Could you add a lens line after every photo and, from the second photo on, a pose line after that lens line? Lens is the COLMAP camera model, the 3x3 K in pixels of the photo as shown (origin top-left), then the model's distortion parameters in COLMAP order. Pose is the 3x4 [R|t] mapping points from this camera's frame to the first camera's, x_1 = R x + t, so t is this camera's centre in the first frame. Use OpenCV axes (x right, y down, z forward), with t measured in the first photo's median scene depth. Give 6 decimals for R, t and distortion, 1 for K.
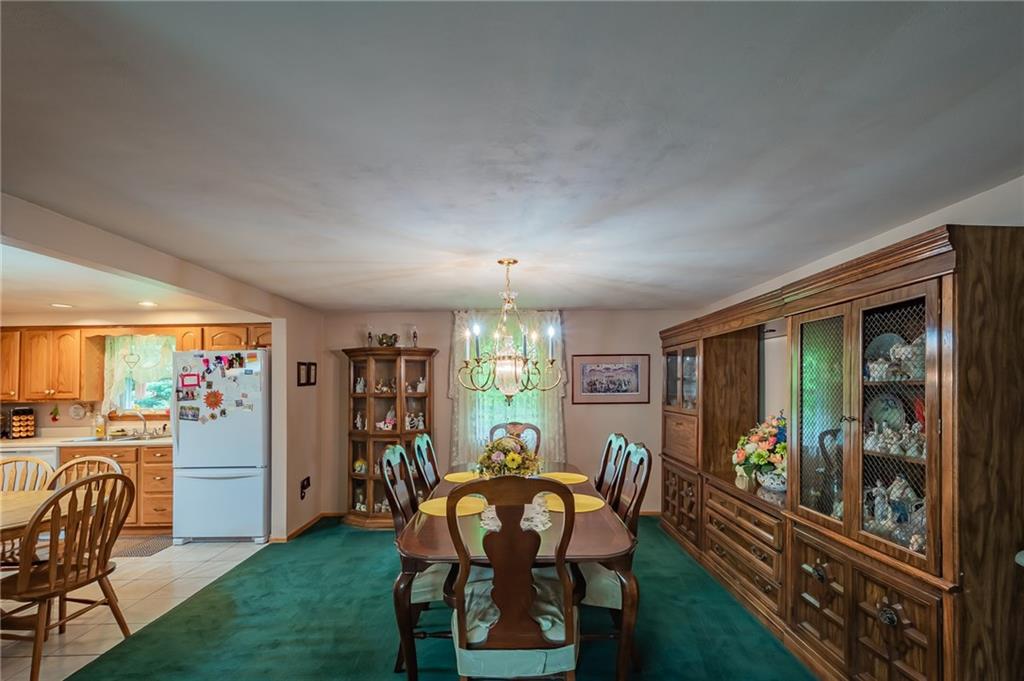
lens RADIAL K [[450.6, 0, 509.6], [0, 450.6, 381.0], [0, 0, 1]] dist [0.000648, -0.000124]
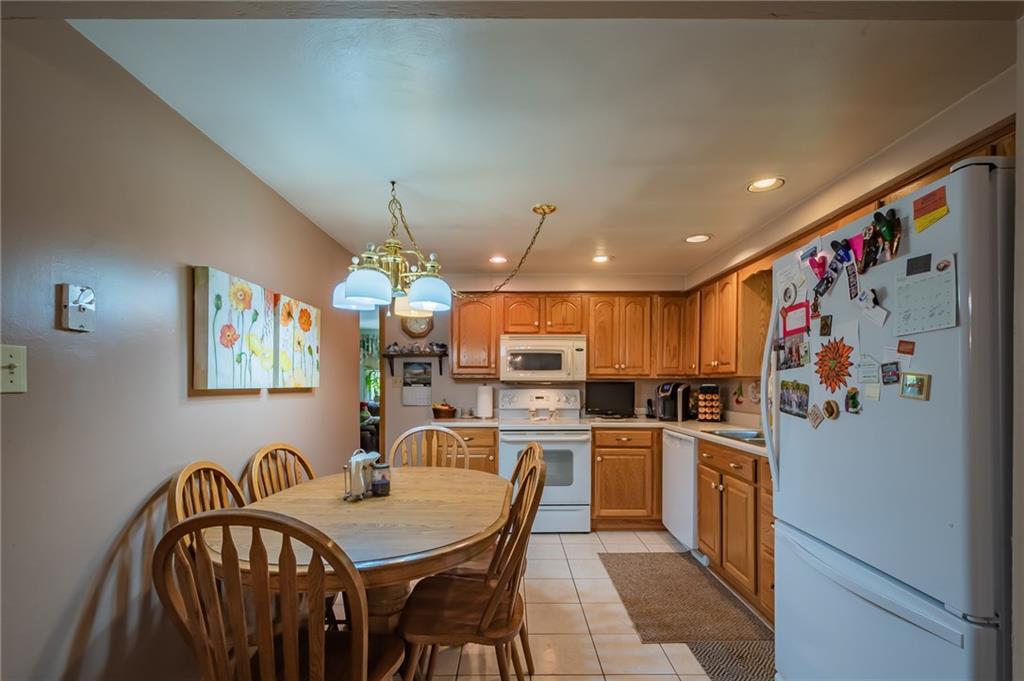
lens RADIAL K [[450.6, 0, 509.6], [0, 450.6, 381.0], [0, 0, 1]] dist [0.000648, -0.000124]
pose [[-0.023984, 0.007072, -0.999687, -0.284691], [0.006824, 0.999953, 0.006910, 0.050713], [0.999689, -0.006656, -0.024031, 0.745449]]
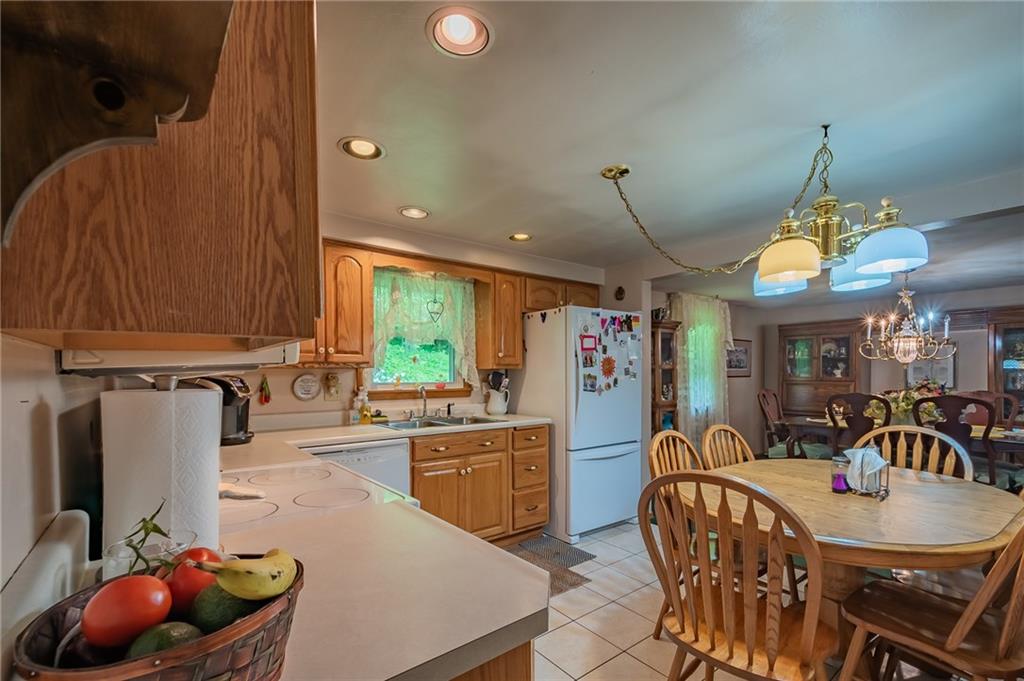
lens RADIAL K [[450.1, 0, 498.4], [0, 450.1, 376.7], [0, 0, 1]] dist [-0.000315, -0.000097]
pose [[0.810466, 0.004297, 0.585769, -1.326048], [-0.009385, 0.999940, 0.005650, 0.057163], [-0.585710, -0.010076, 0.810458, 0.427669]]
